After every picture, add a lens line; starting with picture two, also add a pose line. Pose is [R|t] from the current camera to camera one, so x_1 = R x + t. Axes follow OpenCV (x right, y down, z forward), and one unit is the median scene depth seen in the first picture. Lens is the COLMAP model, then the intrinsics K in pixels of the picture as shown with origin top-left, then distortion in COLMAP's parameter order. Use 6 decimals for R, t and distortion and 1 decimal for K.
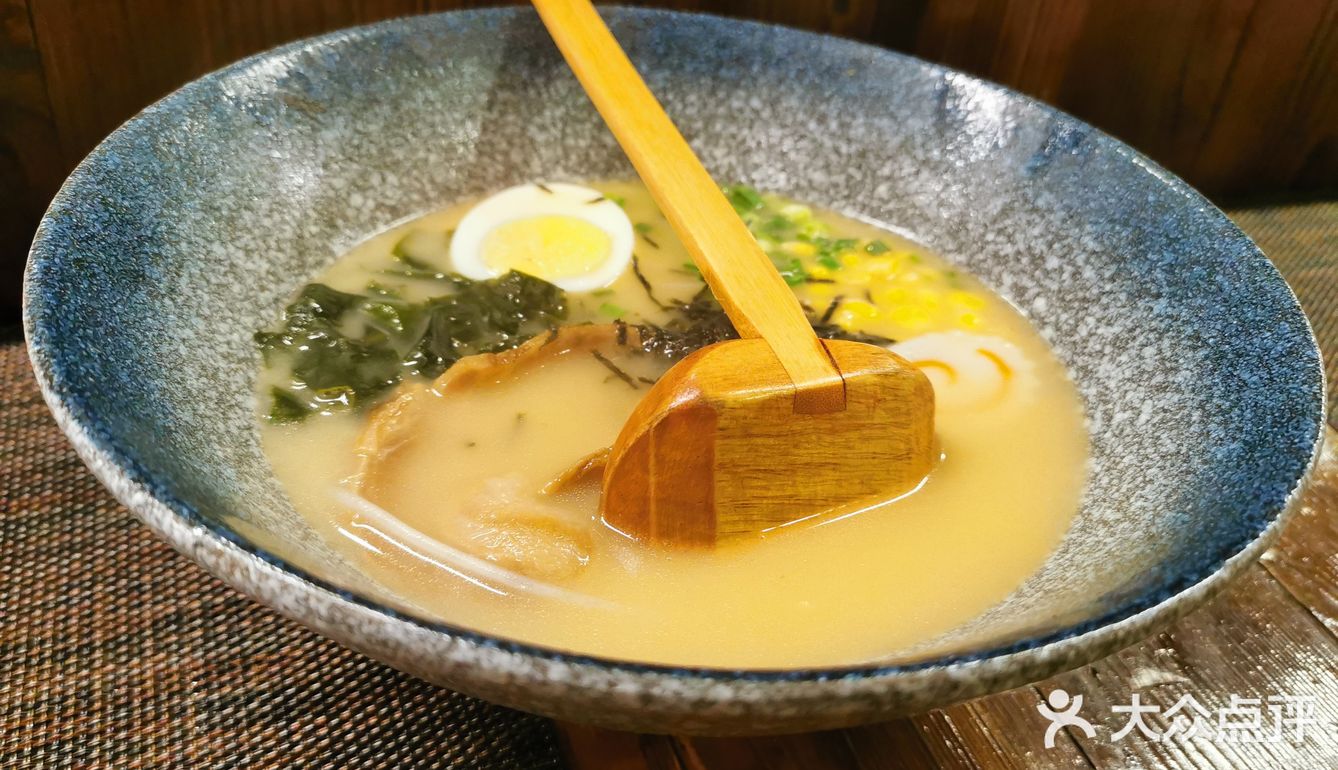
lens RADIAL K [[996.5, 0, 671.2], [0, 996.5, 410.9], [0, 0, 1]] dist [0.002600, -0.051416]
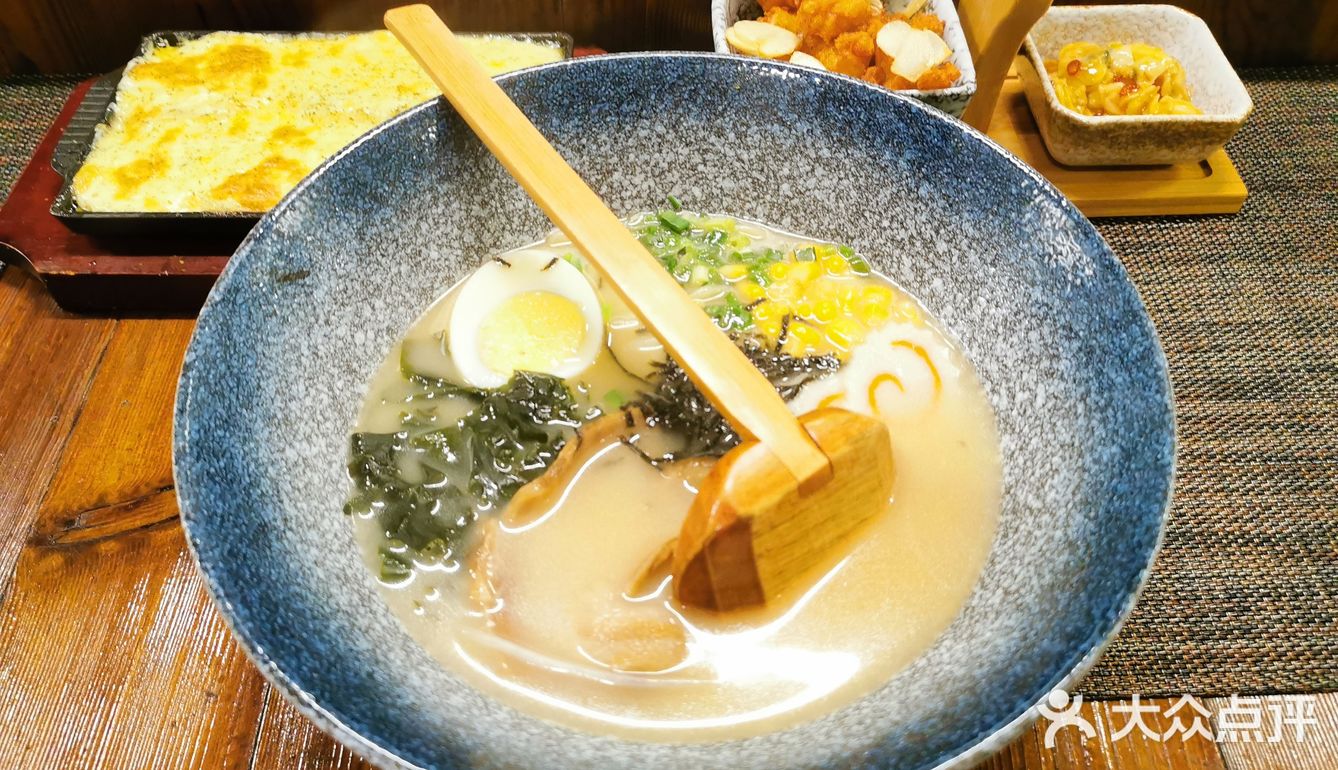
lens RADIAL K [[980.9, 0, 651.4], [0, 980.9, 359.9], [0, 0, 1]] dist [-0.003278, -0.006405]
pose [[0.963716, -0.252889, 0.085429, -0.101342], [0.225377, 0.942384, 0.247221, -0.410023], [-0.143026, -0.218998, 0.965186, -0.144334]]
